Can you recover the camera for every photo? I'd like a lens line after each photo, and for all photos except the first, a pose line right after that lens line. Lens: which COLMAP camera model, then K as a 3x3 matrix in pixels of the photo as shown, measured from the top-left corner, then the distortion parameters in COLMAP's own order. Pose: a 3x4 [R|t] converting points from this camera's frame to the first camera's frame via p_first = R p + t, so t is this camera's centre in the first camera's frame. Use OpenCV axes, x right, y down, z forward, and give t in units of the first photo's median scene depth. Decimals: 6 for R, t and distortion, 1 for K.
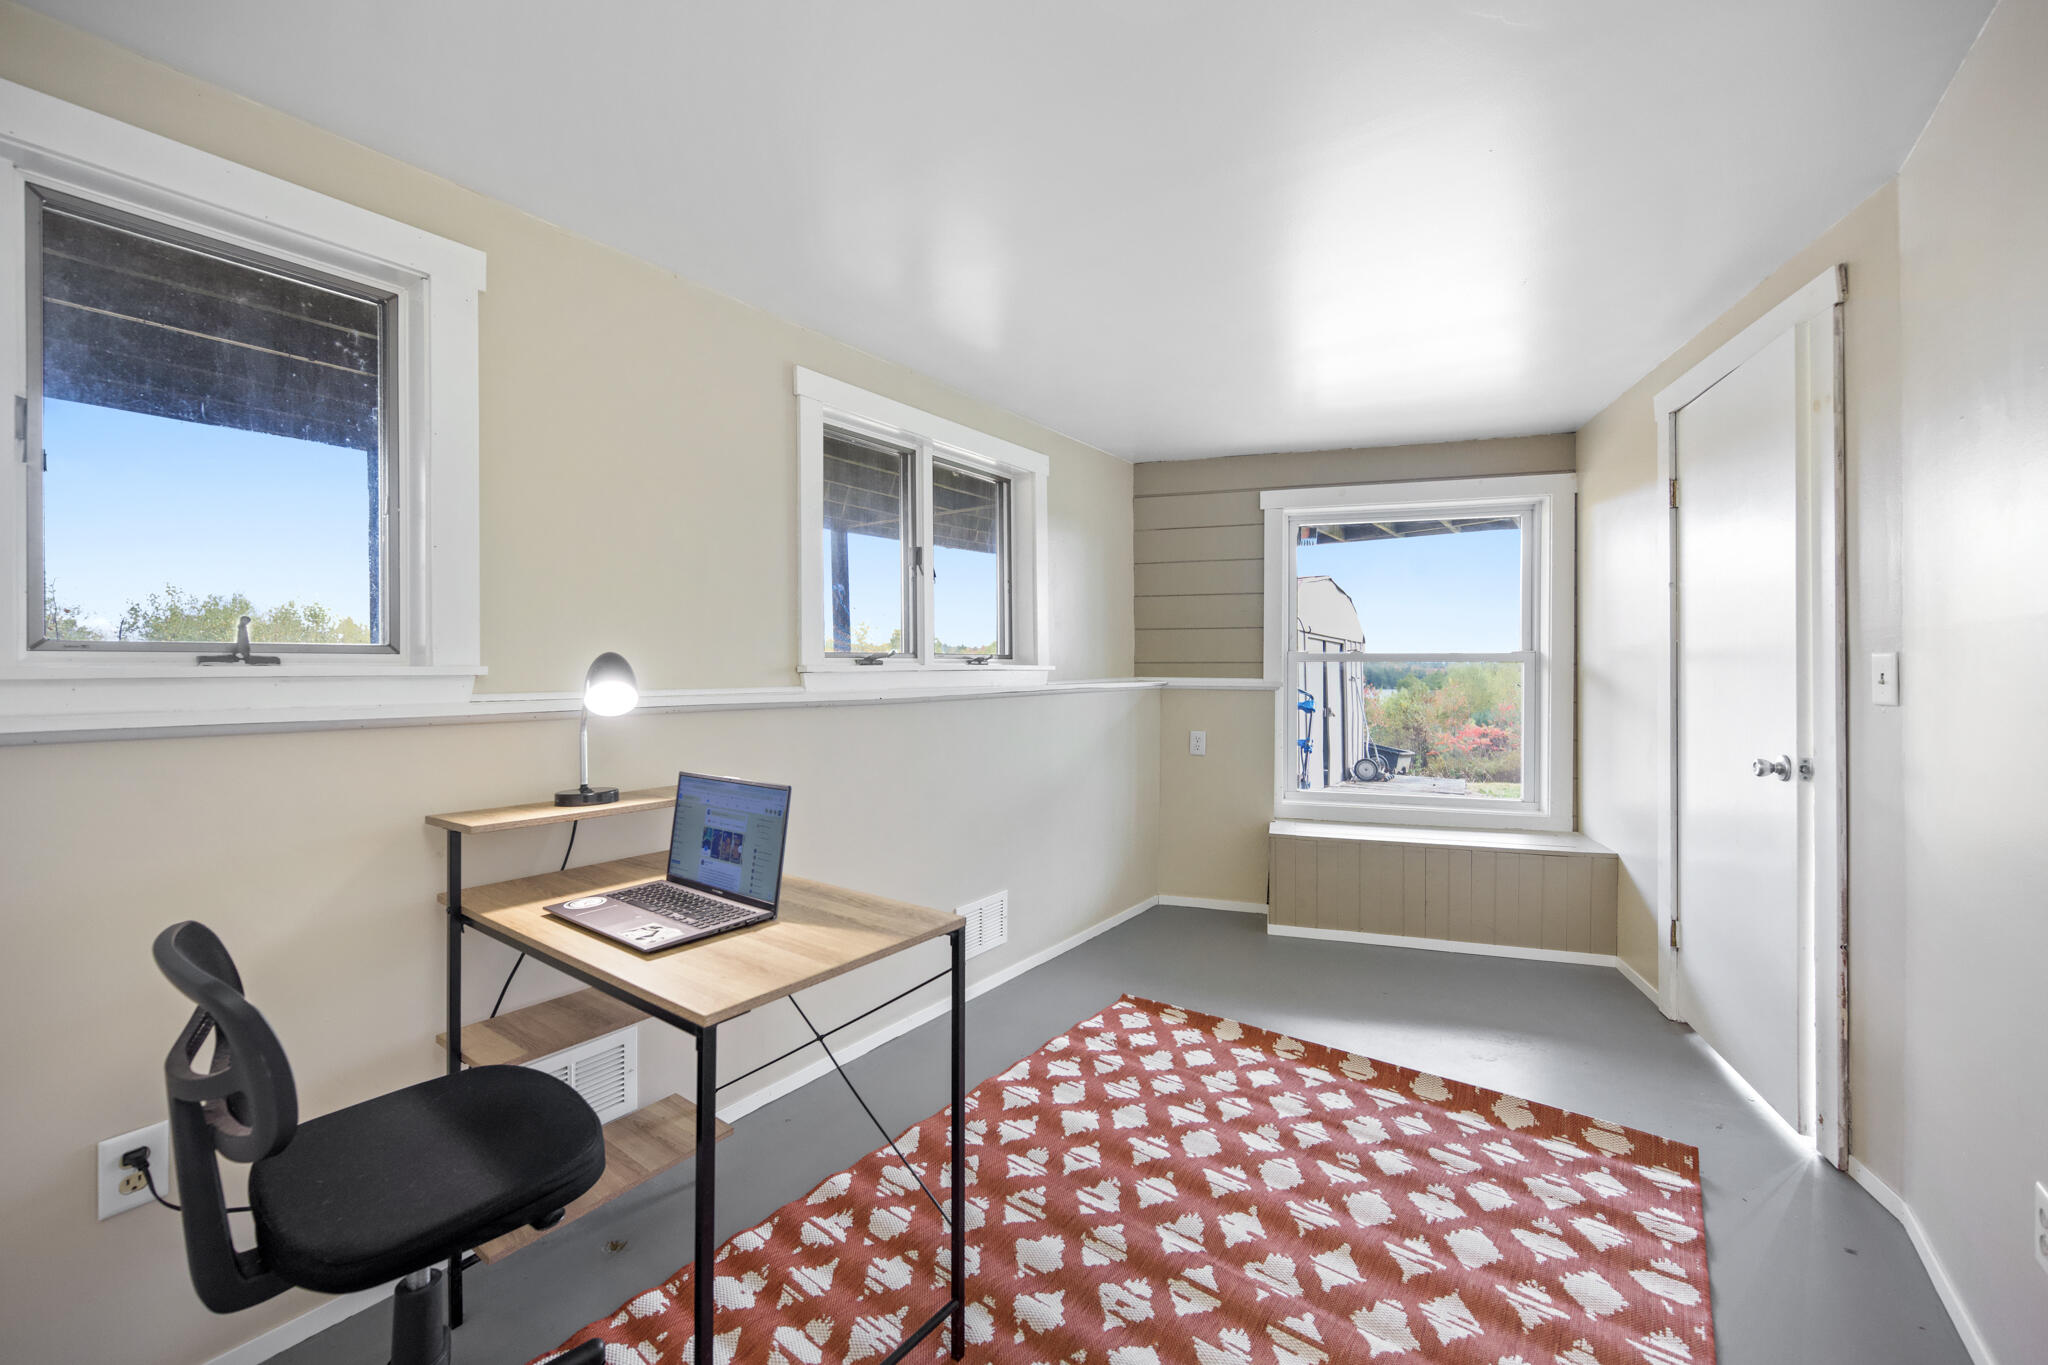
lens RADIAL K [[820.8, 0, 1022.2], [0, 820.8, 653.1], [0, 0, 1]] dist [-0.001223, -0.000107]
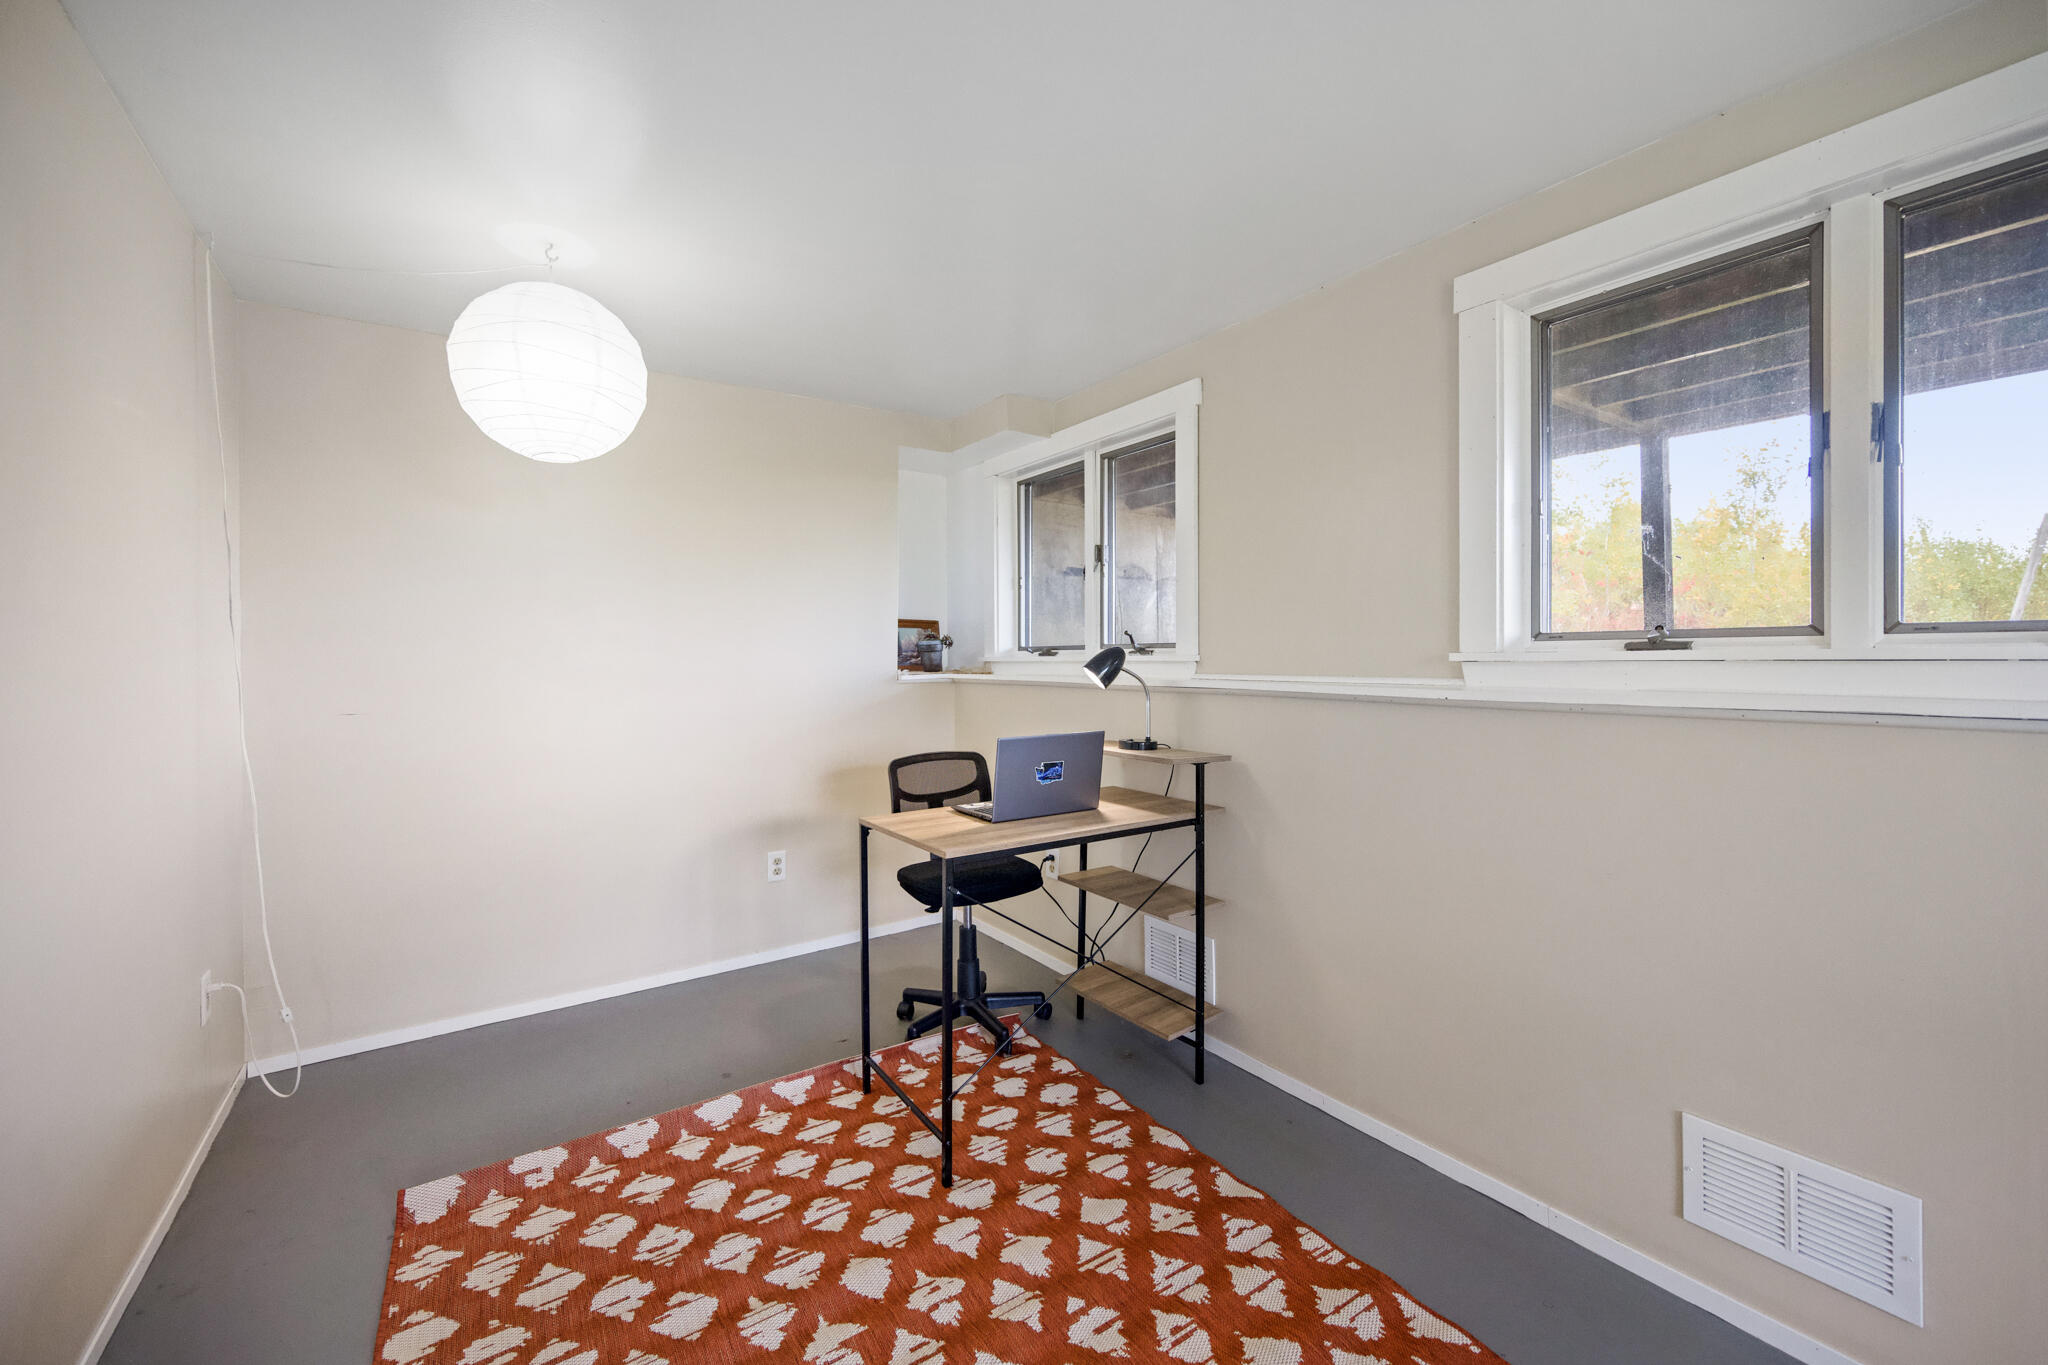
lens RADIAL K [[820.8, 0, 1022.2], [0, 820.8, 653.1], [0, 0, 1]] dist [-0.001223, -0.000107]
pose [[-0.323858, 0.001356, -0.946105, 0.734875], [0.021779, 0.999745, -0.006022, 0.013008], [0.945855, -0.022556, -0.323804, 1.021671]]
